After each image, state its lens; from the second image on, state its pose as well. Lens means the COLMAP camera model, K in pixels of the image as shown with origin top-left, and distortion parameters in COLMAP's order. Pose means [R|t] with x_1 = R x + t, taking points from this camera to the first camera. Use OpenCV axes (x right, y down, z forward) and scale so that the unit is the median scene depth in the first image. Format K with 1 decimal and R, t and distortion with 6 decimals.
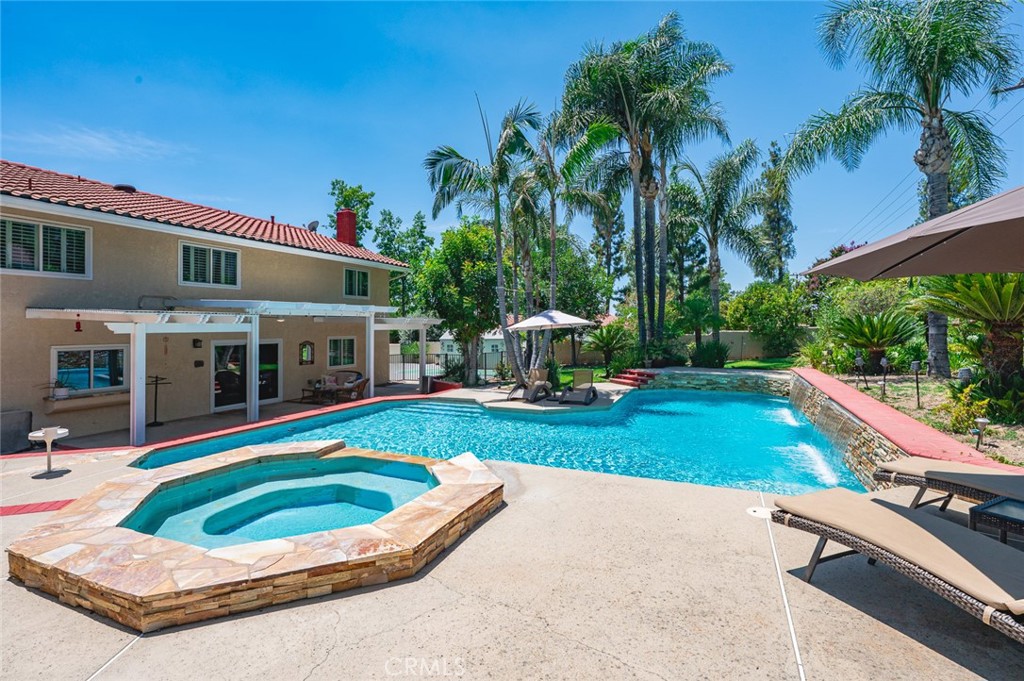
lens RADIAL K [[487.2, 0, 504.6], [0, 487.2, 328.6], [0, 0, 1]] dist [0.000866, 0.000359]
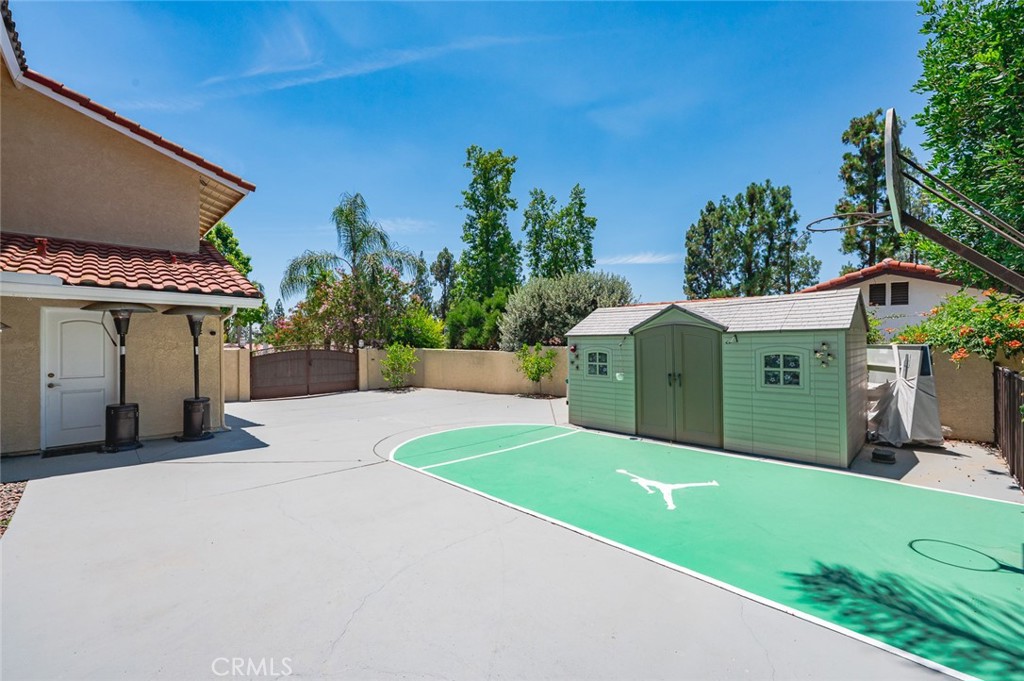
lens RADIAL K [[425.7, 0, 512.0], [0, 425.7, 340.5], [0, 0, 1]] dist [0.001519, 0.000085]
pose [[0.935374, 0.008388, -0.353562, -0.124924], [-0.009375, 0.999955, -0.001077, 0.049785], [0.353537, 0.004322, 0.935411, 1.375145]]
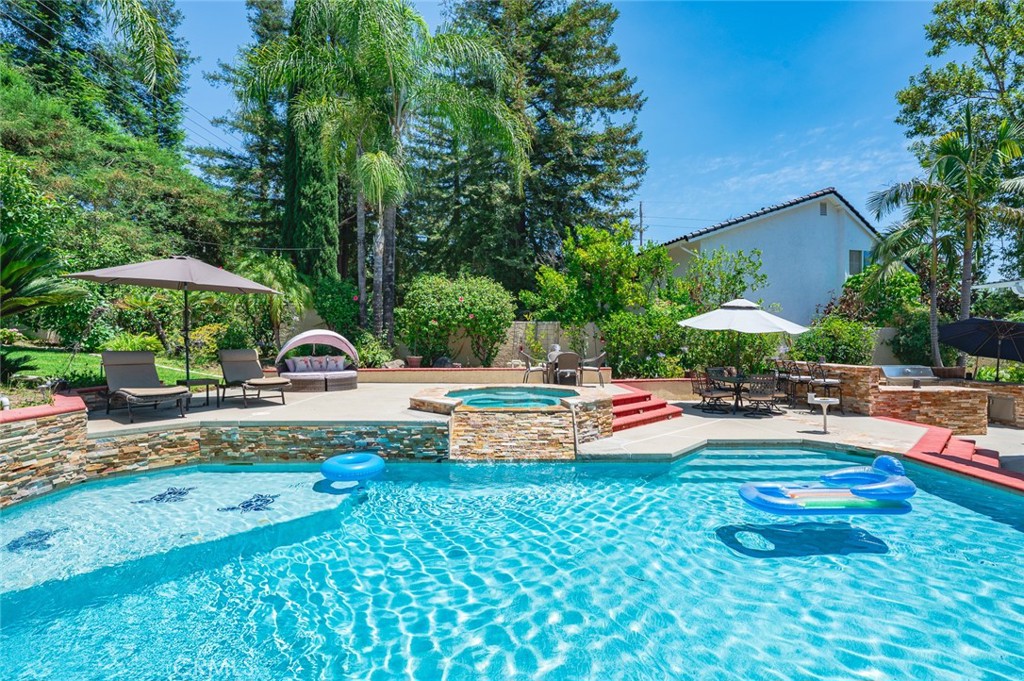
lens RADIAL K [[478.3, 0, 511.2], [0, 478.3, 347.1], [0, 0, 1]] dist [-0.000960, 0.000664]
pose [[-0.903674, 0.013566, -0.428007, 0.111852], [0.005022, 0.999765, 0.021085, 0.024034], [0.428192, 0.016904, -0.903530, 0.748924]]
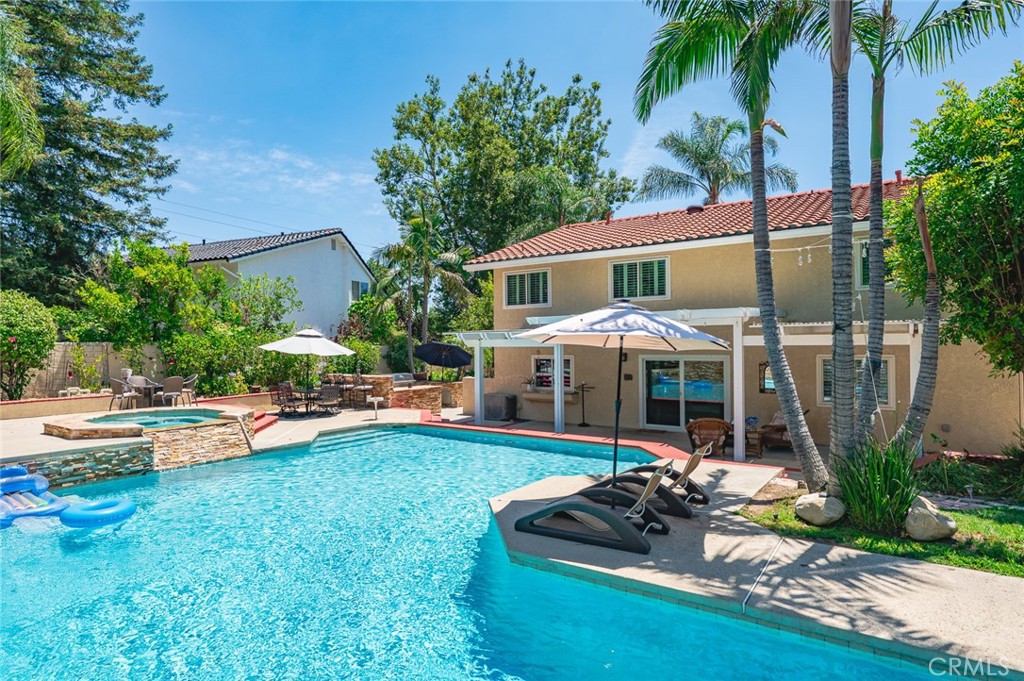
lens RADIAL K [[570.1, 0, 512.0], [0, 570.1, 340.5], [0, 0, 1]] dist [-0.002048, 0.000597]
pose [[-0.179222, 0.002871, -0.983804, 0.508436], [0.005783, 0.999982, 0.001865, -0.007145], [0.983792, -0.005355, -0.179236, 0.836311]]
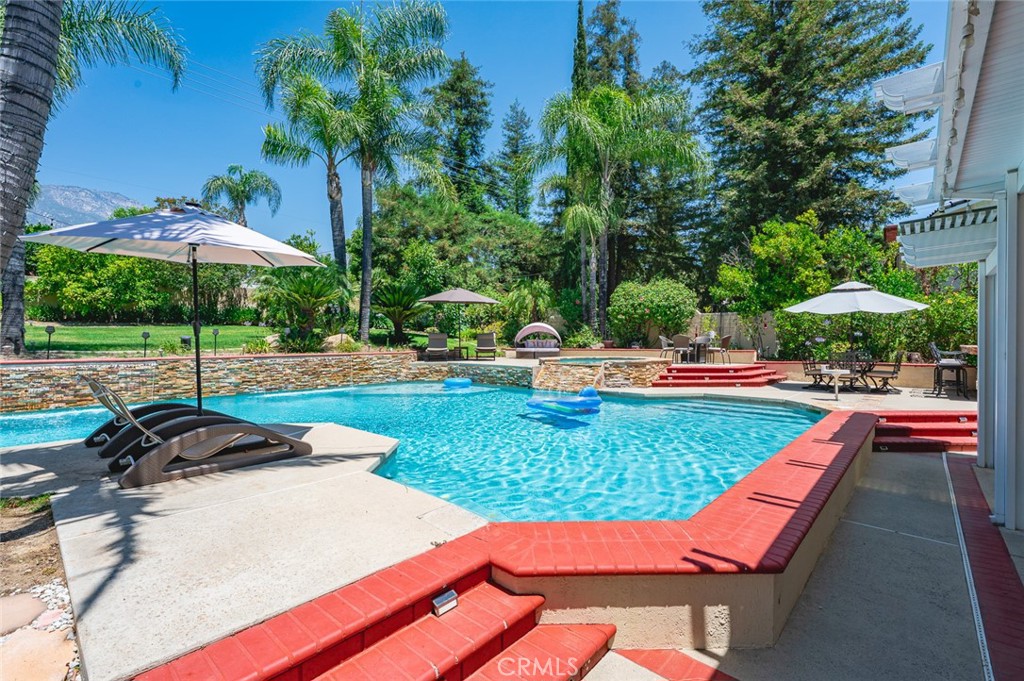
lens RADIAL K [[454.7, 0, 511.8], [0, 454.7, 344.0], [0, 0, 1]] dist [0.000375, -0.000127]
pose [[-0.953245, 0.006154, 0.302135, -0.203868], [0.009298, 0.999917, 0.008969, 0.052471], [-0.302054, 0.011359, -0.953223, 1.060483]]
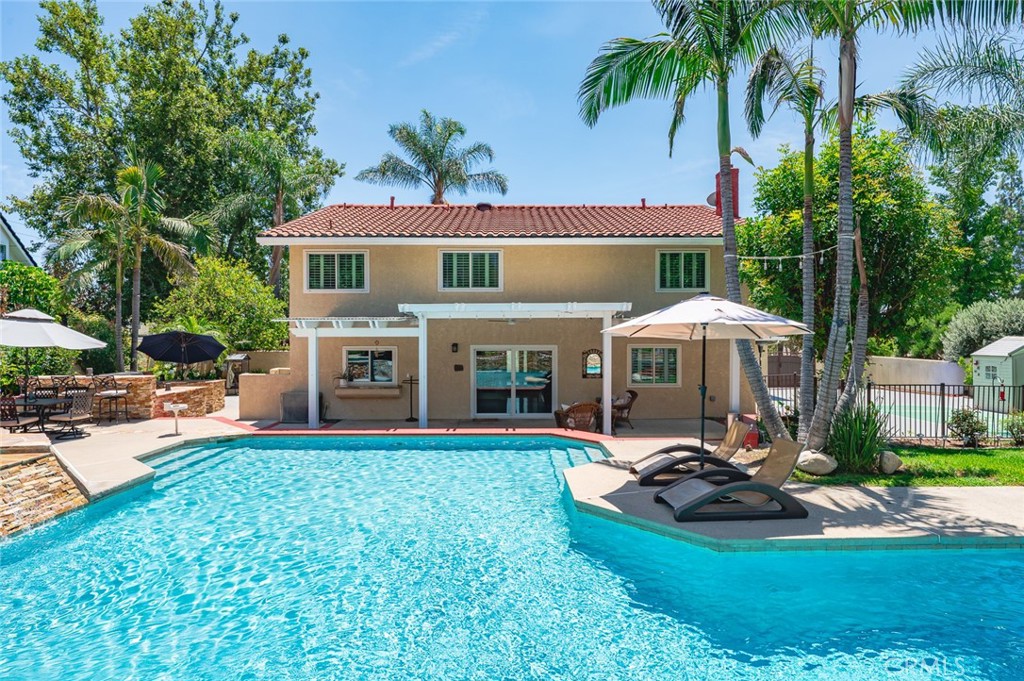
lens RADIAL K [[570.1, 0, 512.0], [0, 570.1, 340.5], [0, 0, 1]] dist [-0.002048, 0.000597]
pose [[0.425496, 0.017451, -0.904792, 0.424553], [-0.004447, 0.999842, 0.017193, -0.004888], [0.904949, -0.003293, 0.425506, 0.510718]]
